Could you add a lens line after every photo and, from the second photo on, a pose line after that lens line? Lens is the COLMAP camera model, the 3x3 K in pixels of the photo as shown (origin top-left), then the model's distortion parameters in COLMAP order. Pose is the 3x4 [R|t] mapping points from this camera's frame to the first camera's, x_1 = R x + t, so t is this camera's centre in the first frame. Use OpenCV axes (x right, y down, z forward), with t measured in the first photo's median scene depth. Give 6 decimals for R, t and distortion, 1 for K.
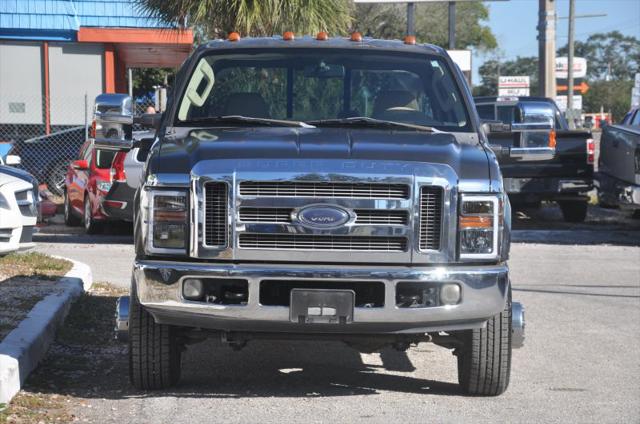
lens RADIAL K [[2383.4, 0, 321.8], [0, 2383.4, 212.3], [0, 0, 1]] dist [1.332640, 0.000000]
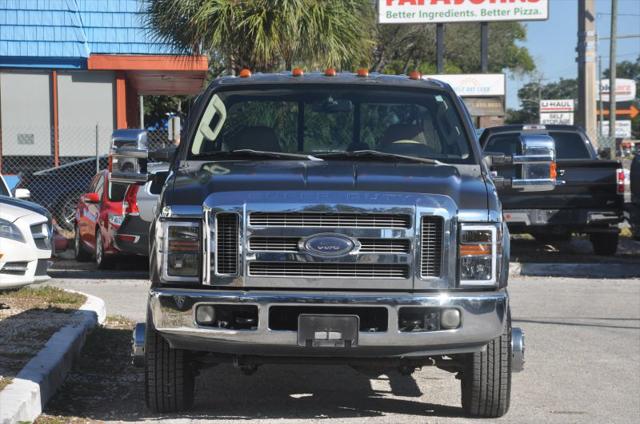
lens RADIAL K [[2638.6, 0, 322.7], [0, 2638.6, 213.5], [0, 0, 1]] dist [1.591350, 0.000000]
pose [[0.999928, -0.004366, -0.011167, 0.009816], [0.004215, 0.999900, -0.013466, 0.003110], [0.011224, 0.013418, 0.999847, -0.150232]]
